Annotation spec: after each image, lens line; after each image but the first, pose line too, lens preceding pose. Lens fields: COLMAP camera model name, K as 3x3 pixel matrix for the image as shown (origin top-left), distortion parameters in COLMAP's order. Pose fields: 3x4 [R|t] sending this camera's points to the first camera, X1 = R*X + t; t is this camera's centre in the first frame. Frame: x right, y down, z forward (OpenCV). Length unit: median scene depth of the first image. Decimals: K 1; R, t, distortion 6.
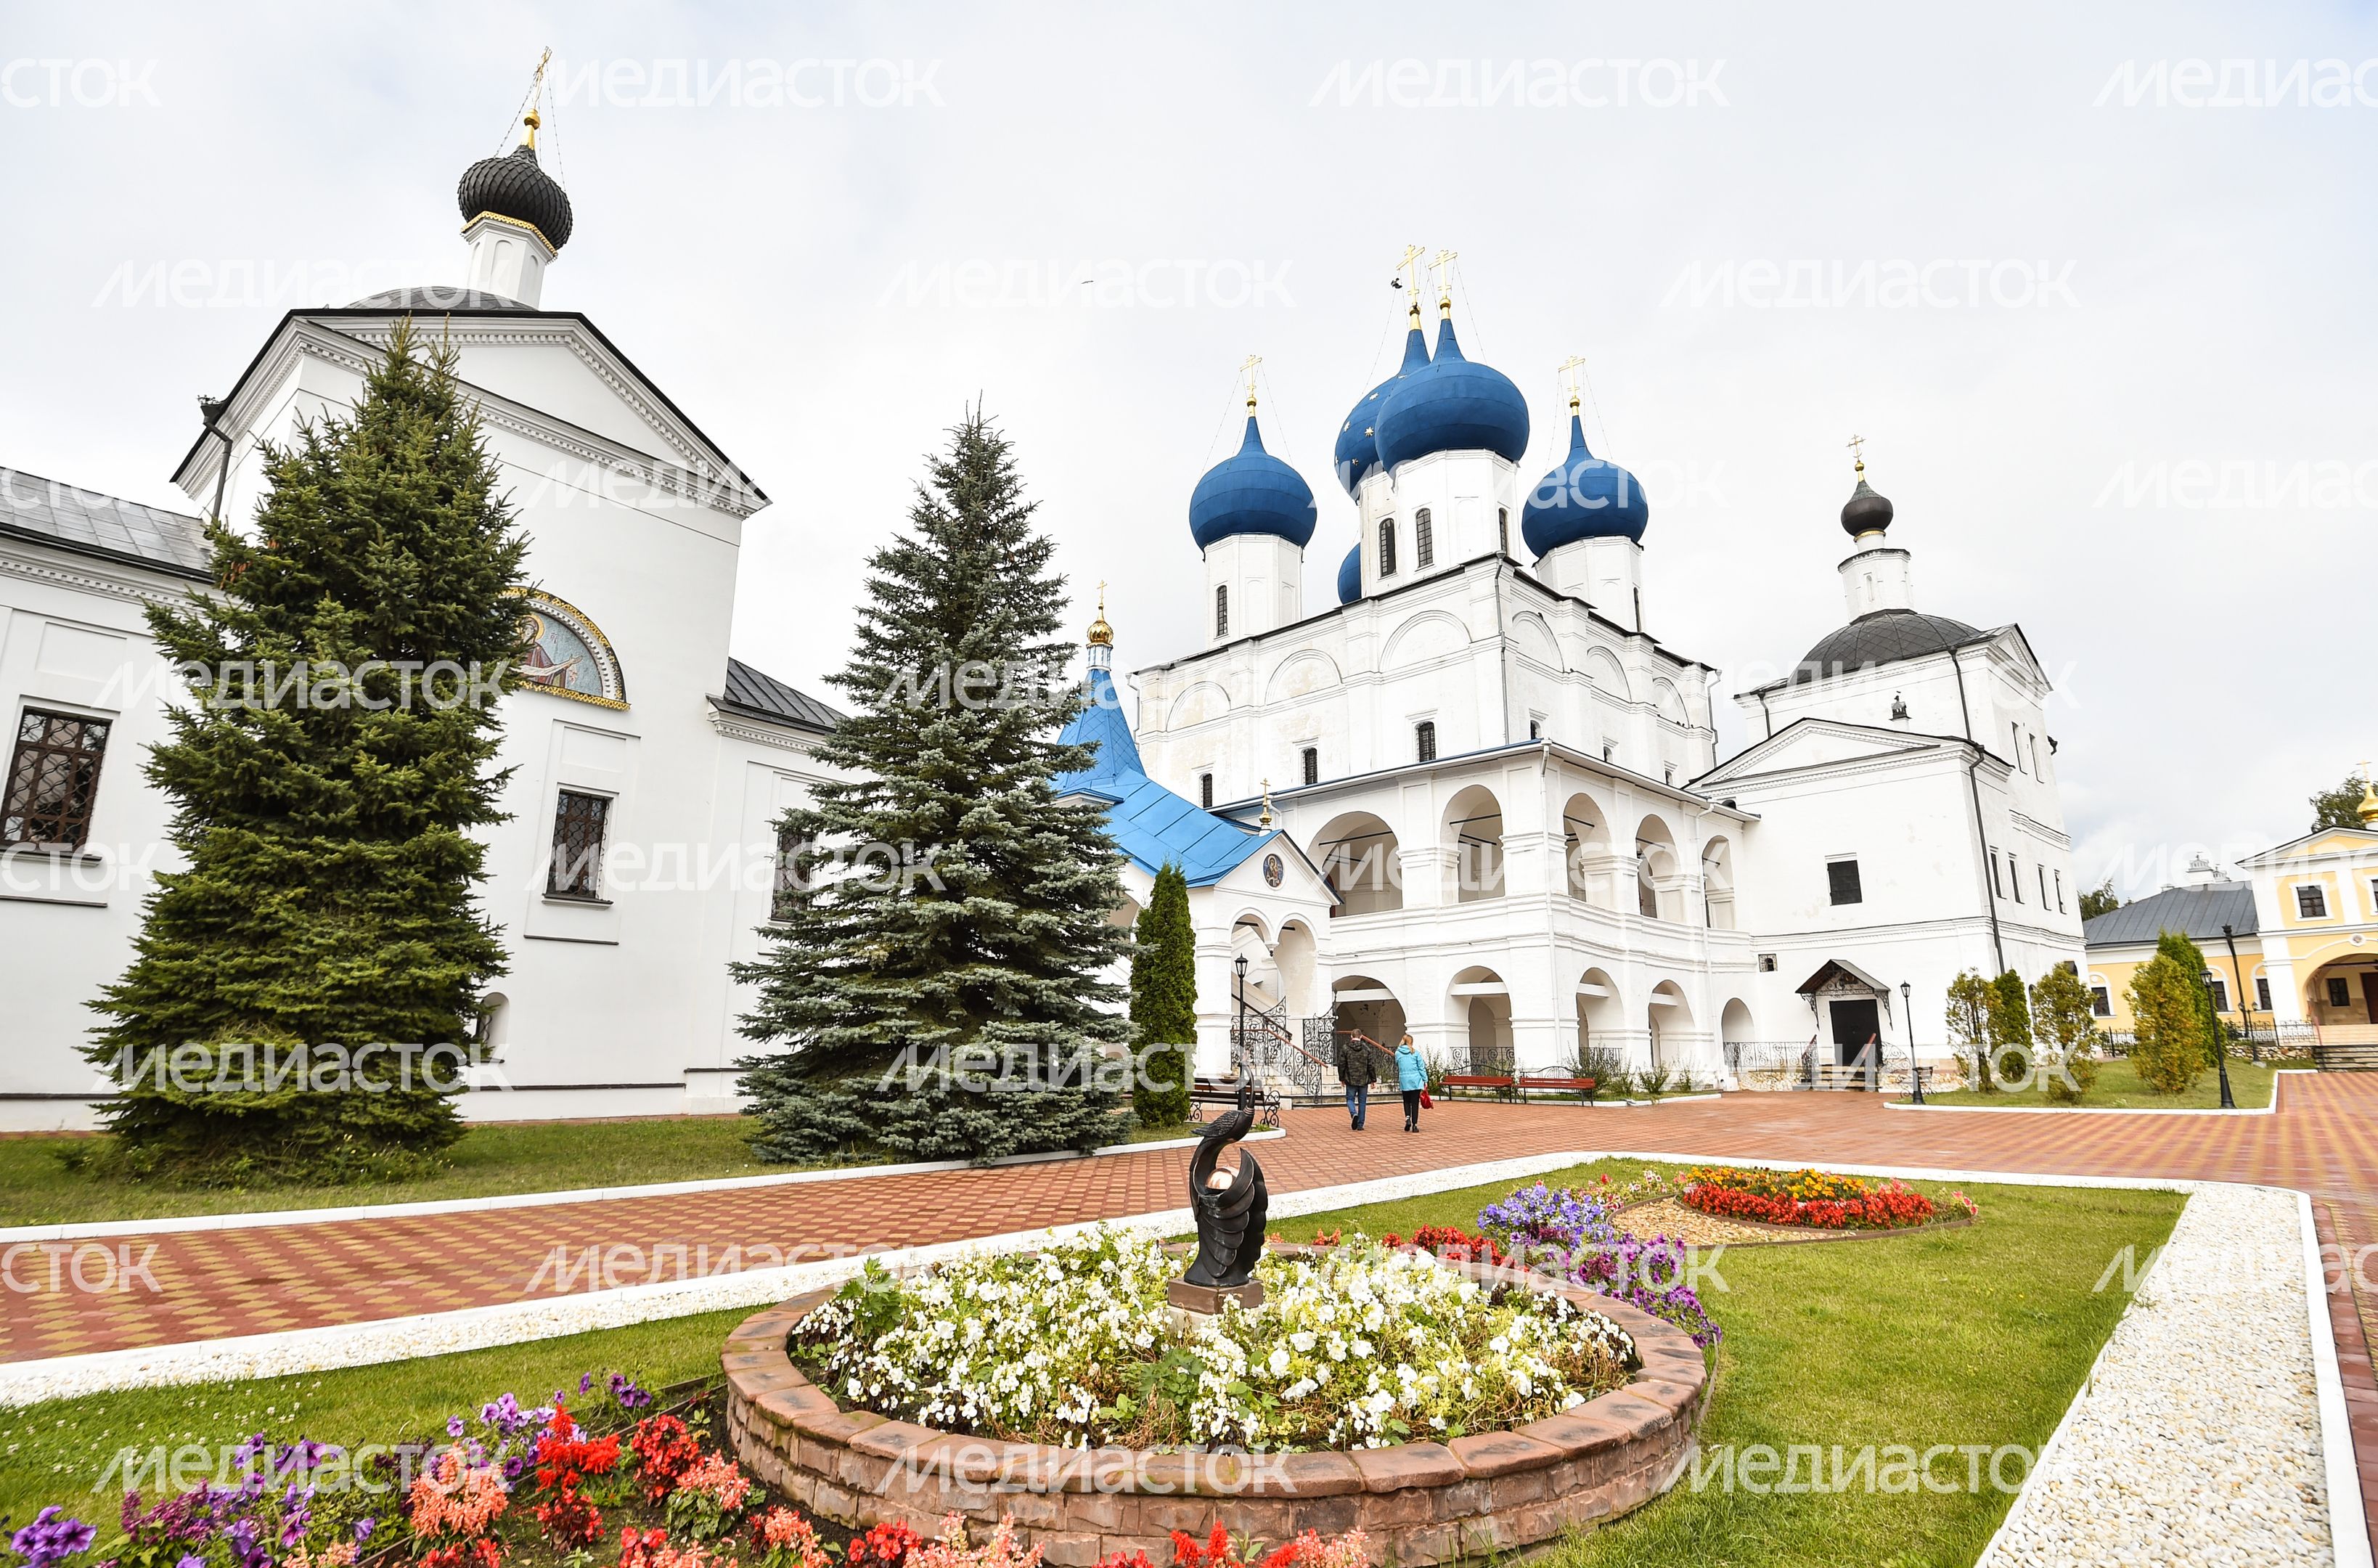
lens RADIAL K [[1200.6, 0, 1189.0], [0, 1200.6, 784.0], [0, 0, 1]] dist [-0.010697, -0.017118]
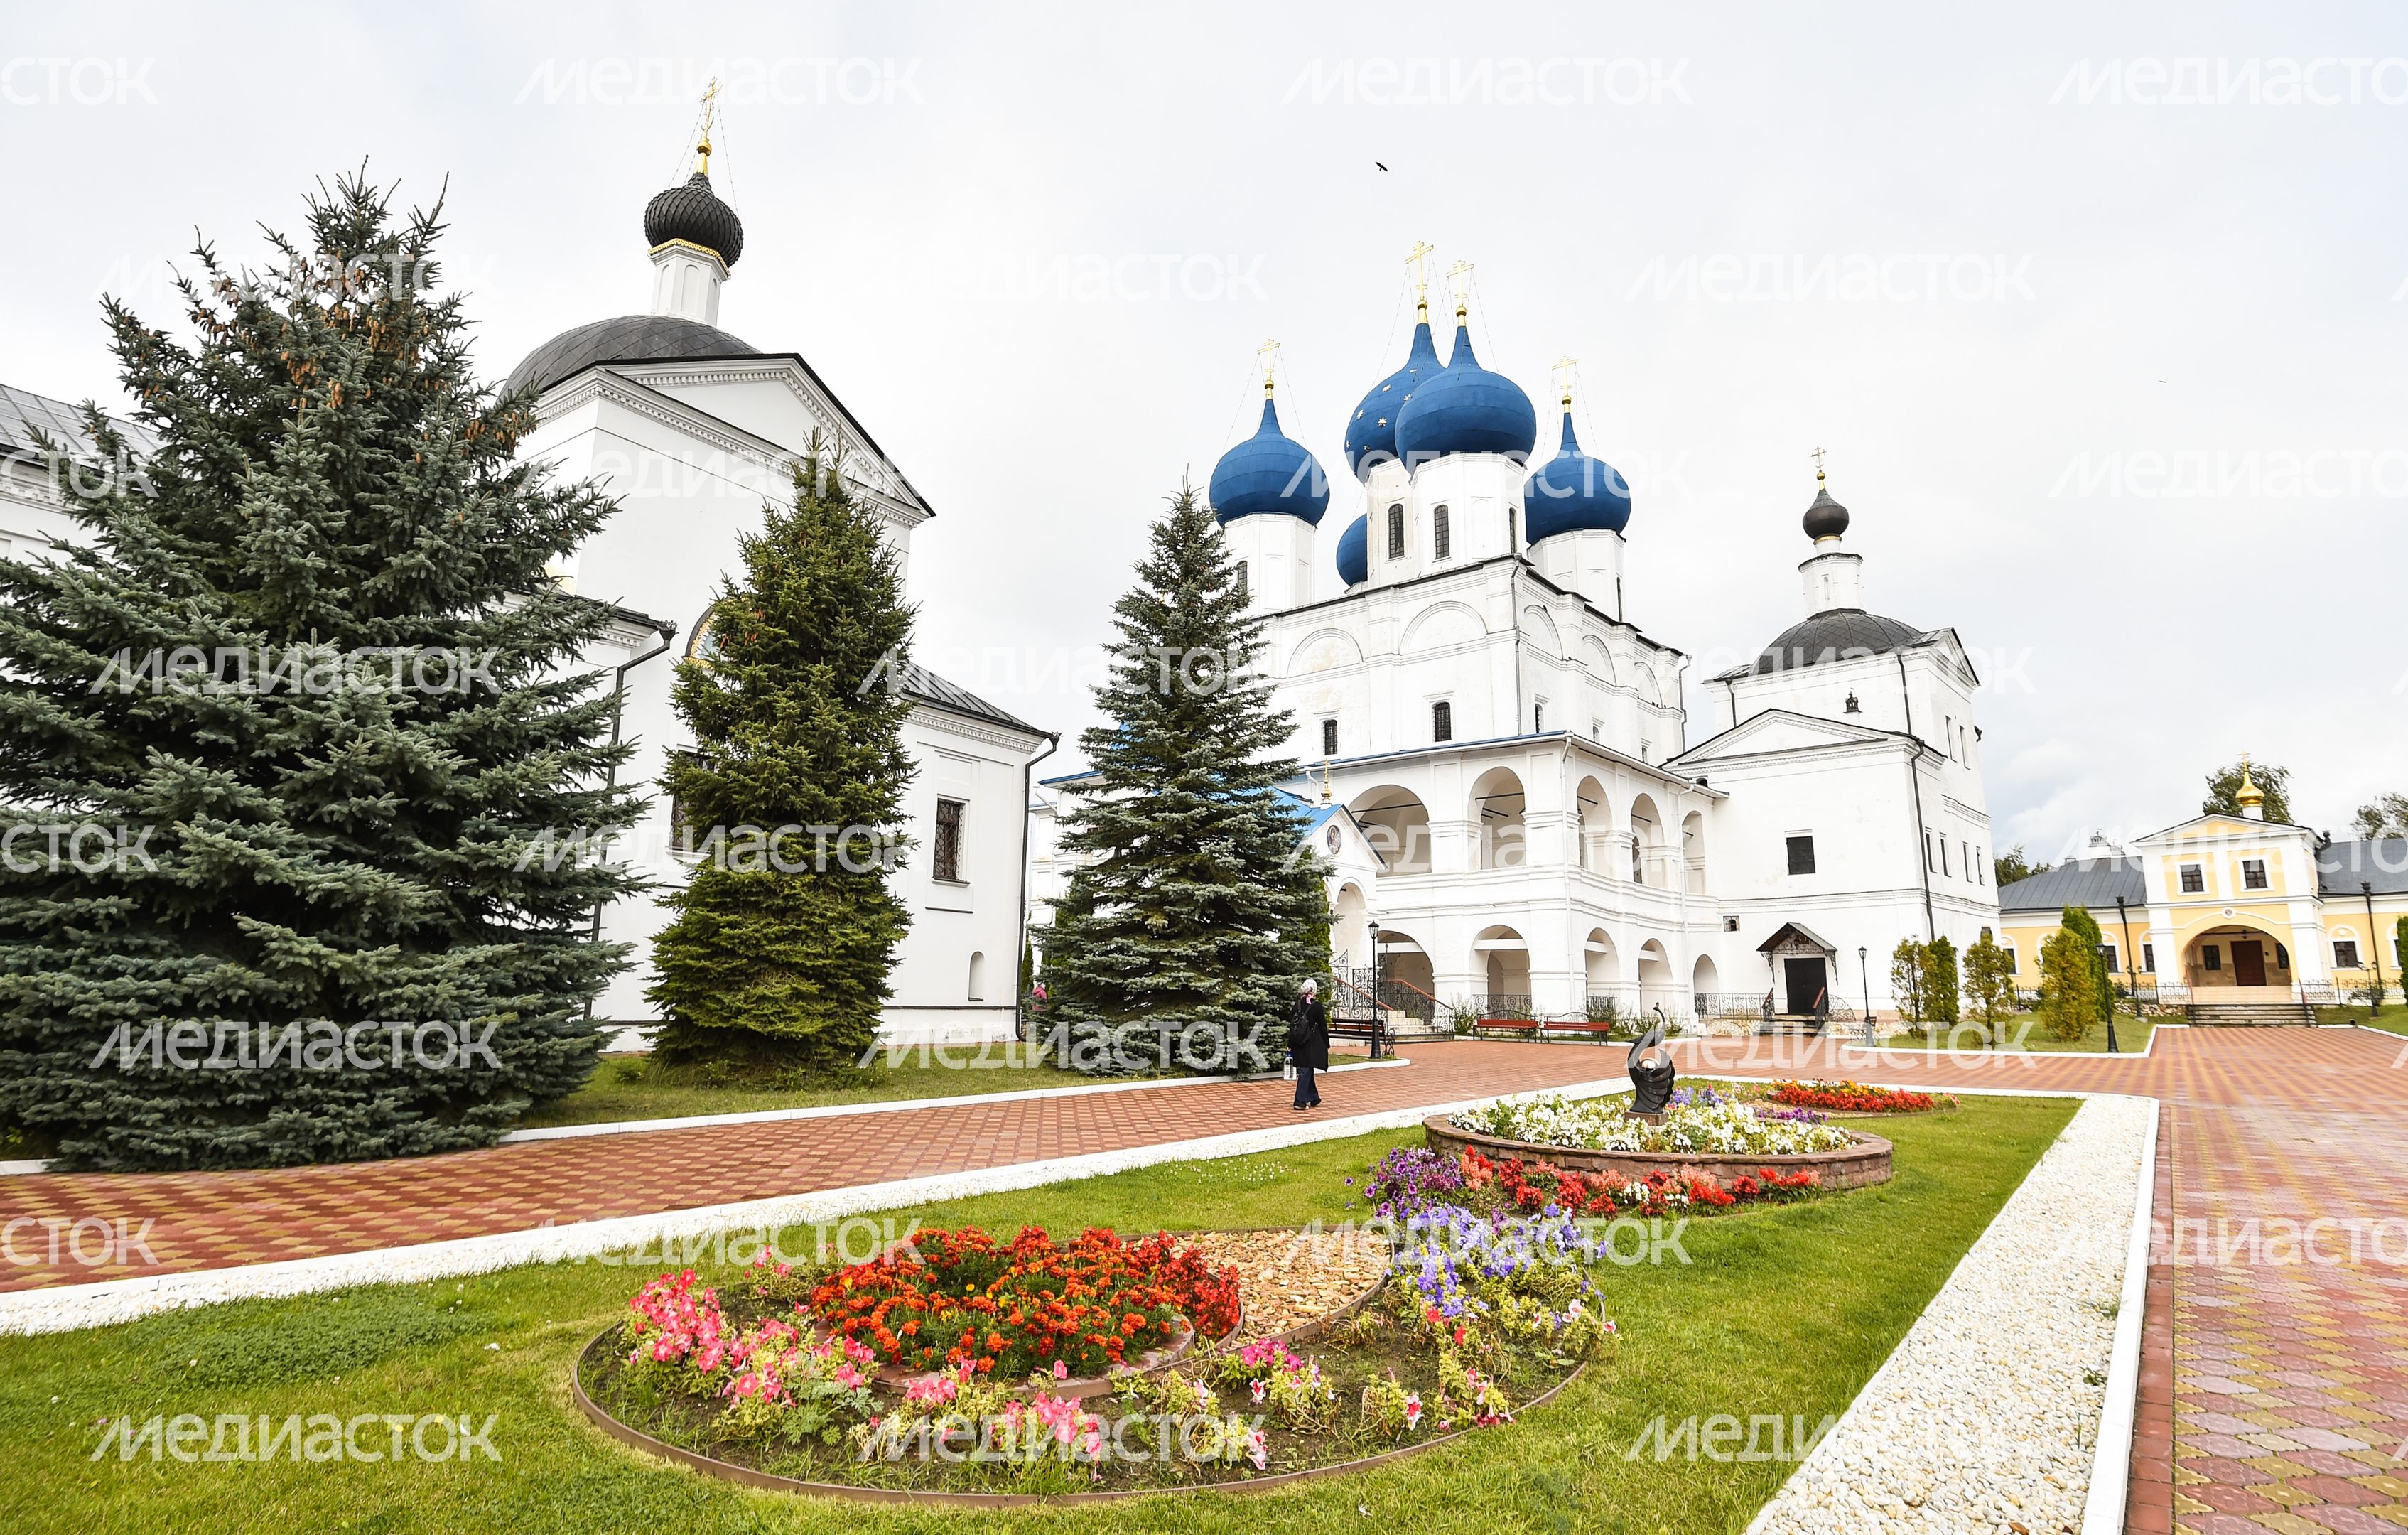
lens RADIAL K [[1204.0, 0, 1230.0], [0, 1204.0, 751.3], [0, 0, 1]] dist [-0.003483, -0.023848]
pose [[0.996597, 0.027887, 0.077564, -0.087412], [-0.029470, 0.999378, 0.019344, -0.022949], [-0.076976, -0.021564, 0.996800, -0.100775]]
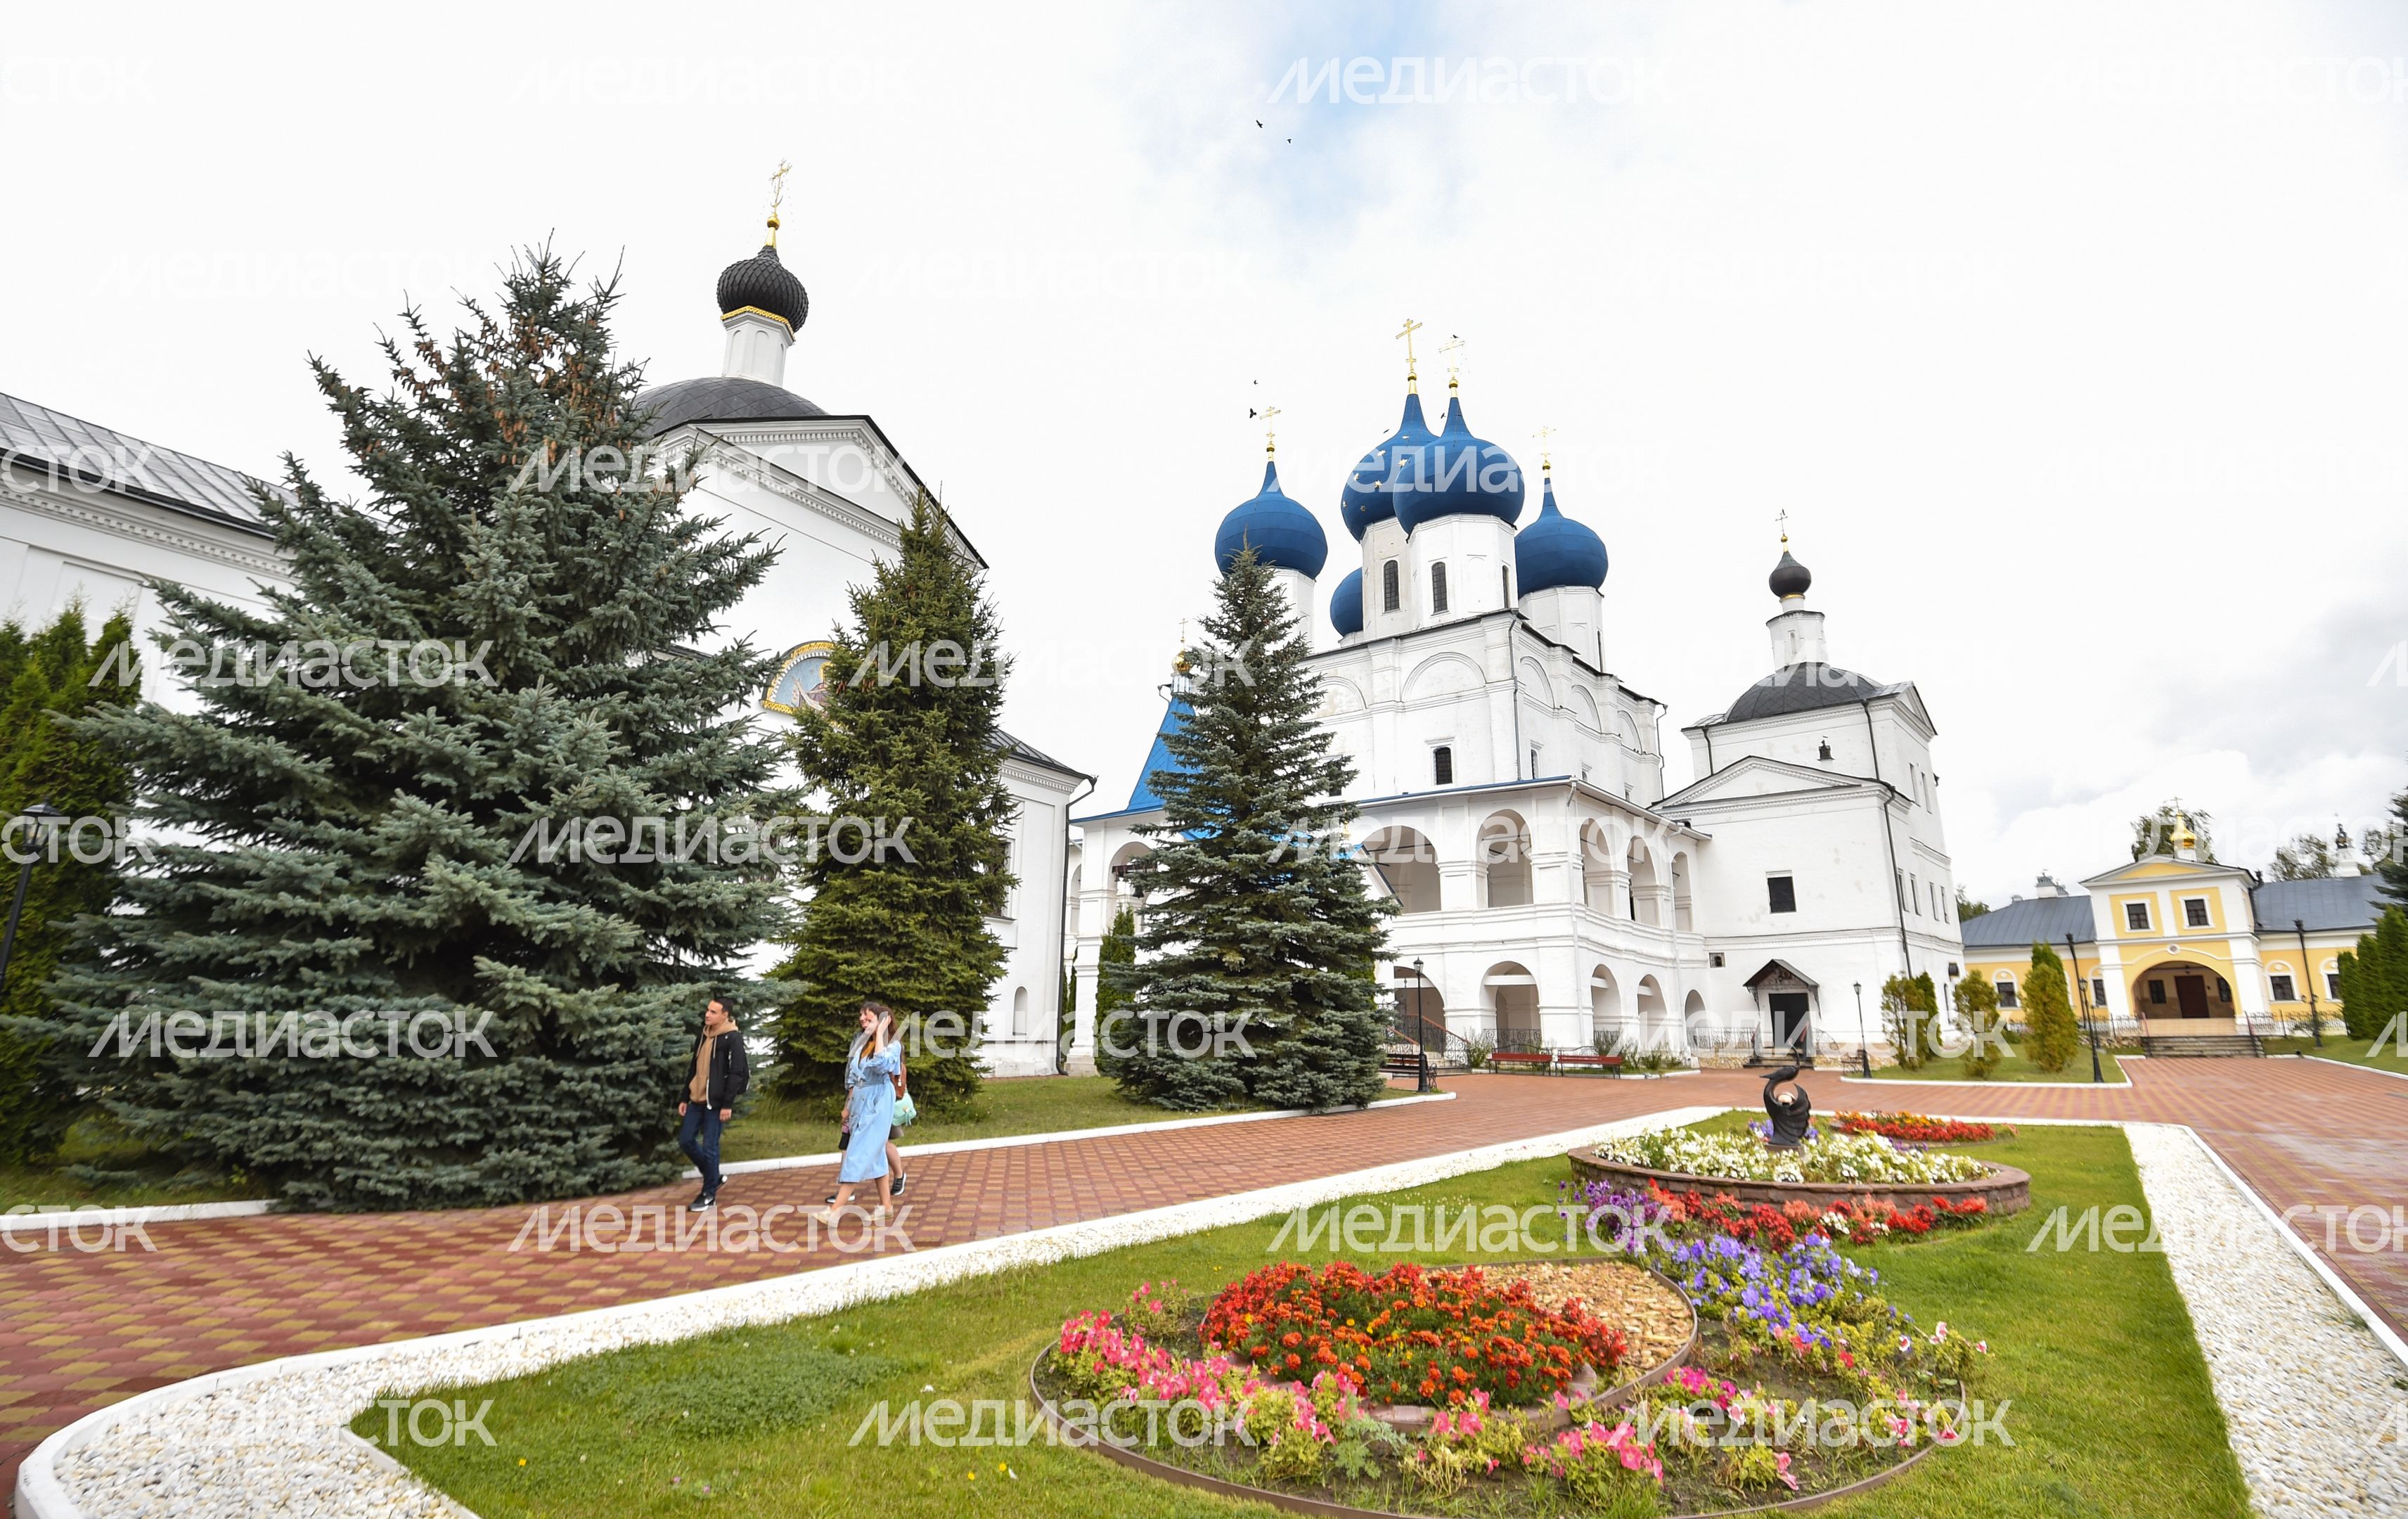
lens RADIAL K [[1149.7, 0, 1243.1], [0, 1149.7, 720.0], [0, 0, 1]] dist [0.001045, -0.031607]
pose [[0.993596, 0.040737, 0.105395, -0.121387], [-0.036307, 0.998388, -0.043615, -0.023188], [-0.107002, 0.039509, 0.993474, -0.100290]]
